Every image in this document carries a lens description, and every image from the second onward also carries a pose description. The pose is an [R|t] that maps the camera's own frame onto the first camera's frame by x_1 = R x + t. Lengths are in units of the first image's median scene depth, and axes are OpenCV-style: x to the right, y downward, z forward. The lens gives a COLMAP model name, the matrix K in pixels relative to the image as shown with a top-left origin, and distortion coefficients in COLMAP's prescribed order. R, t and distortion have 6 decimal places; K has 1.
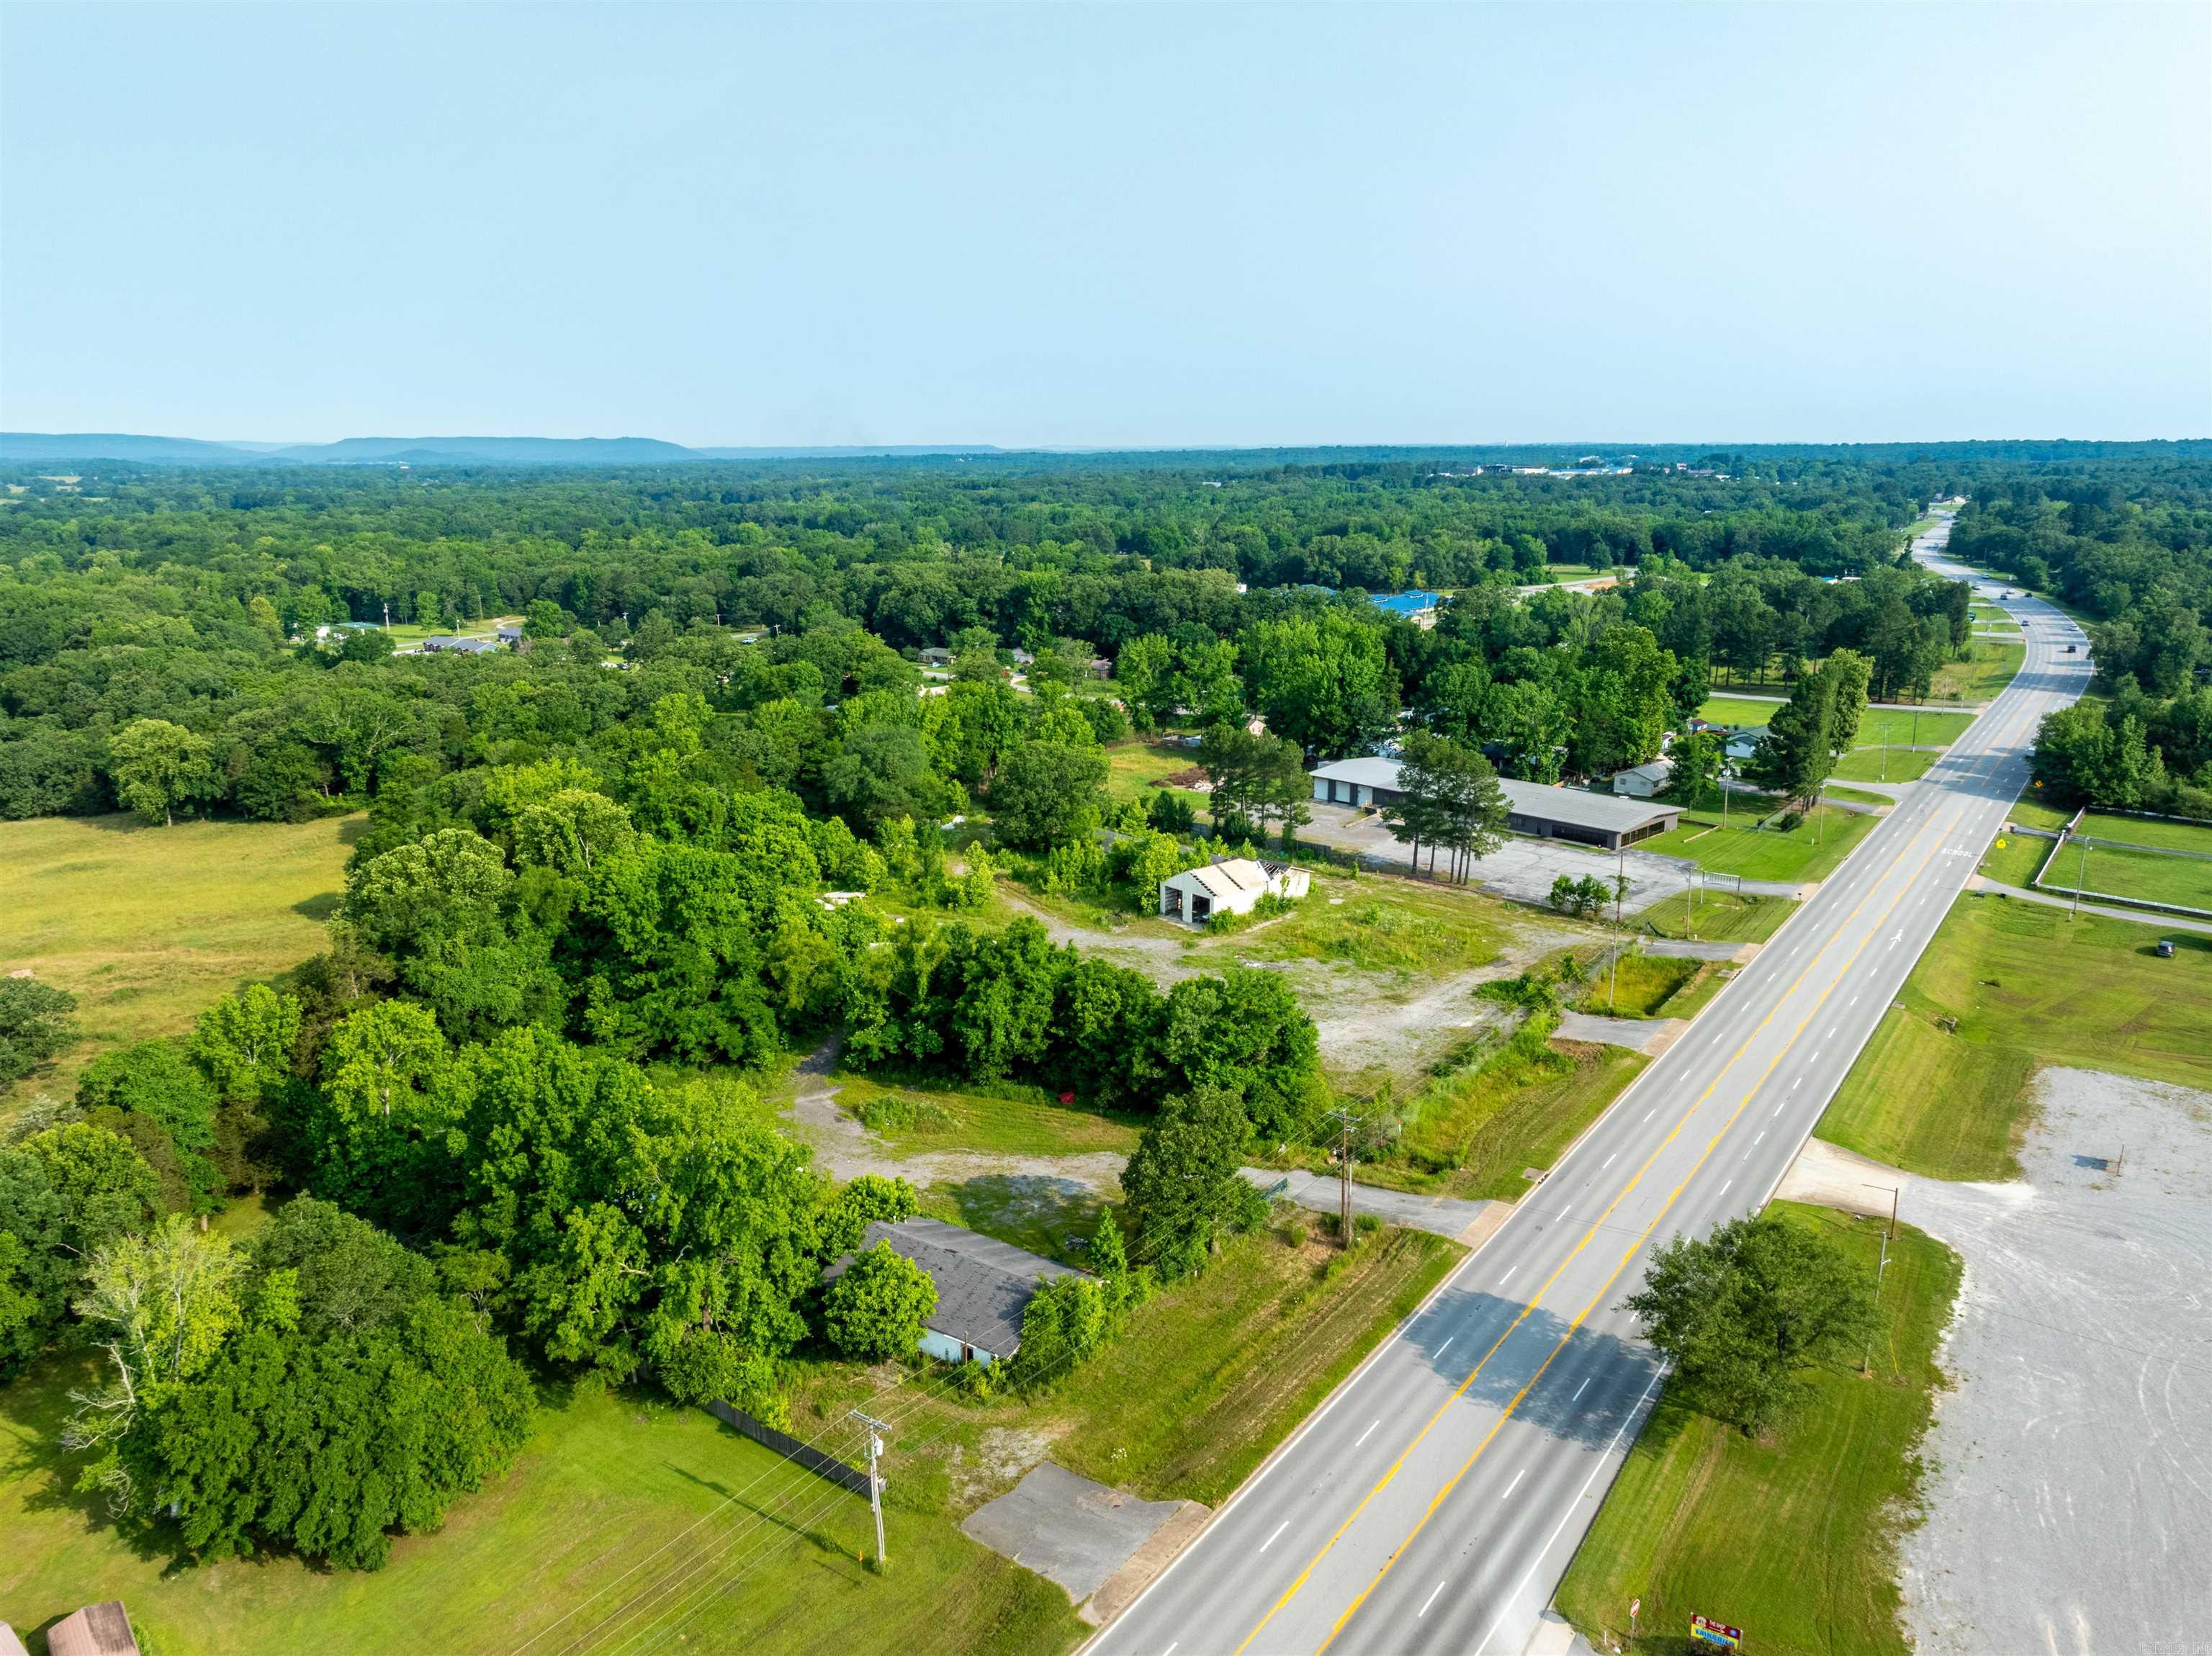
lens RADIAL K [[1563.2, 0, 1097.9], [0, 1563.2, 824.8], [0, 0, 1]] dist [-0.031165, 0.012304]
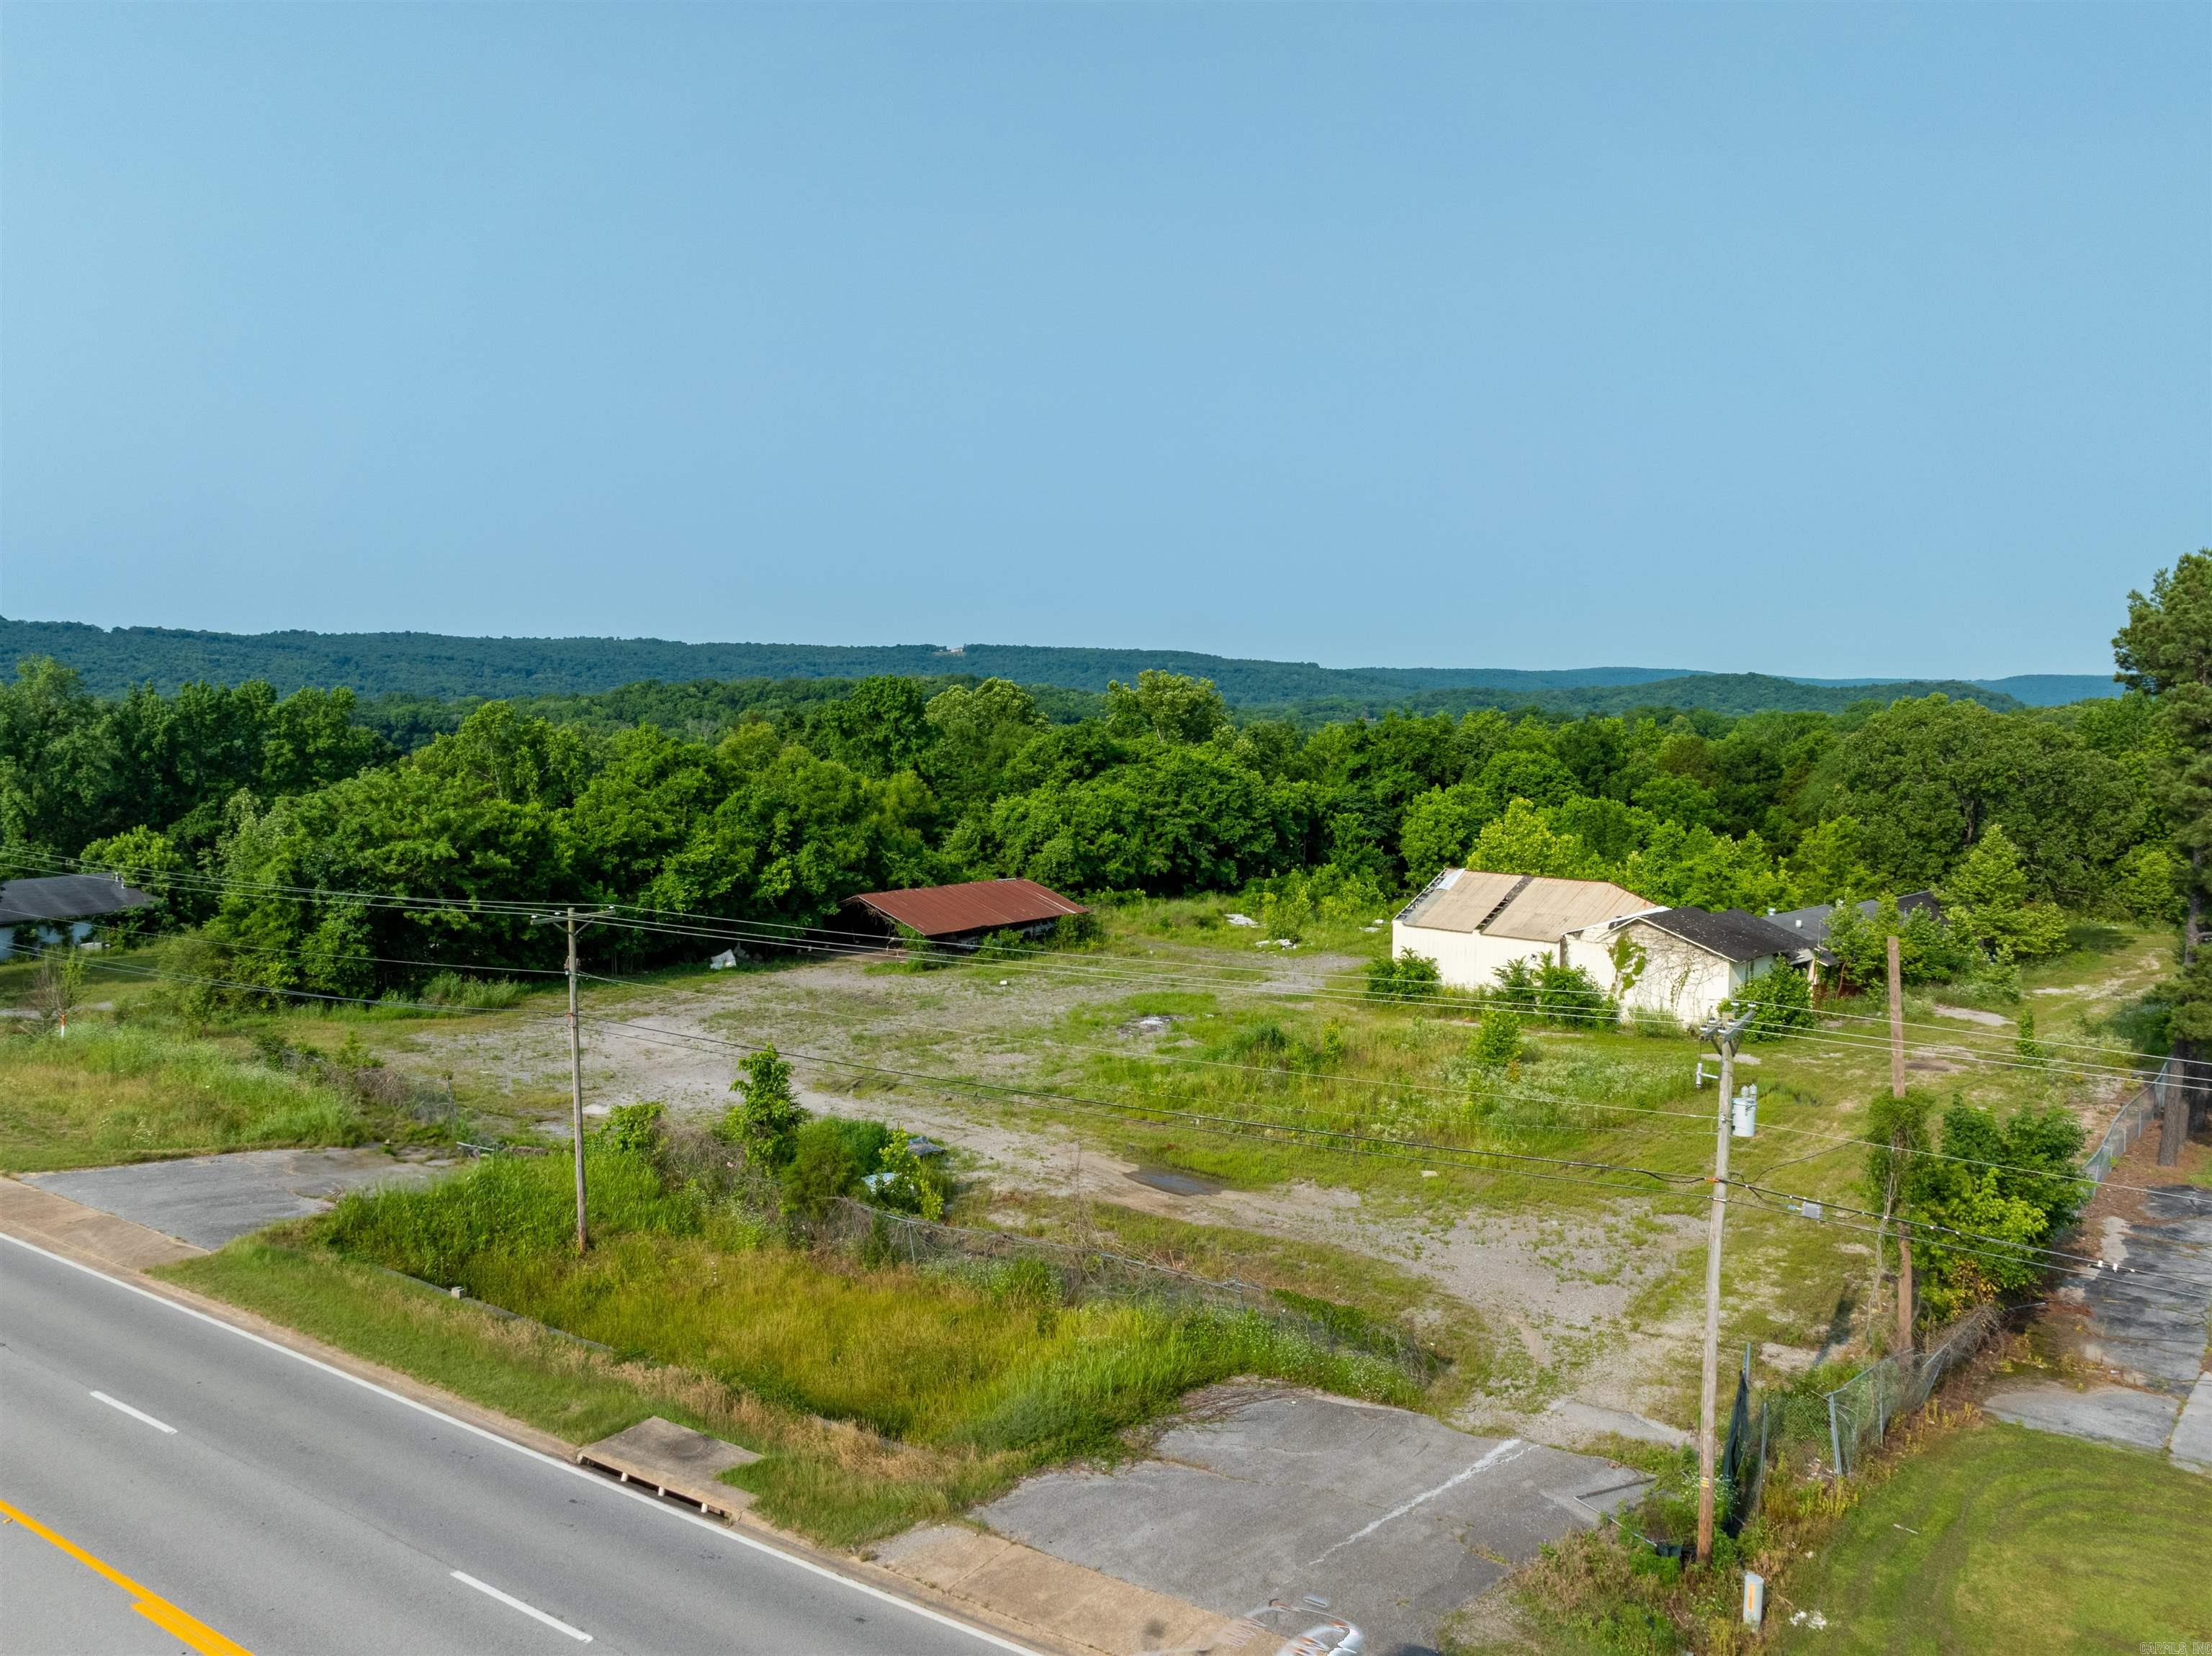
lens RADIAL K [[1563.2, 0, 1094.2], [0, 1563.2, 819.5], [0, 0, 1]] dist [-0.031165, 0.012304]
pose [[0.040670, 0.067725, -0.996875, 0.682832], [-0.237835, 0.969680, 0.056175, 0.022752], [0.970454, 0.234807, 0.055544, 1.258836]]
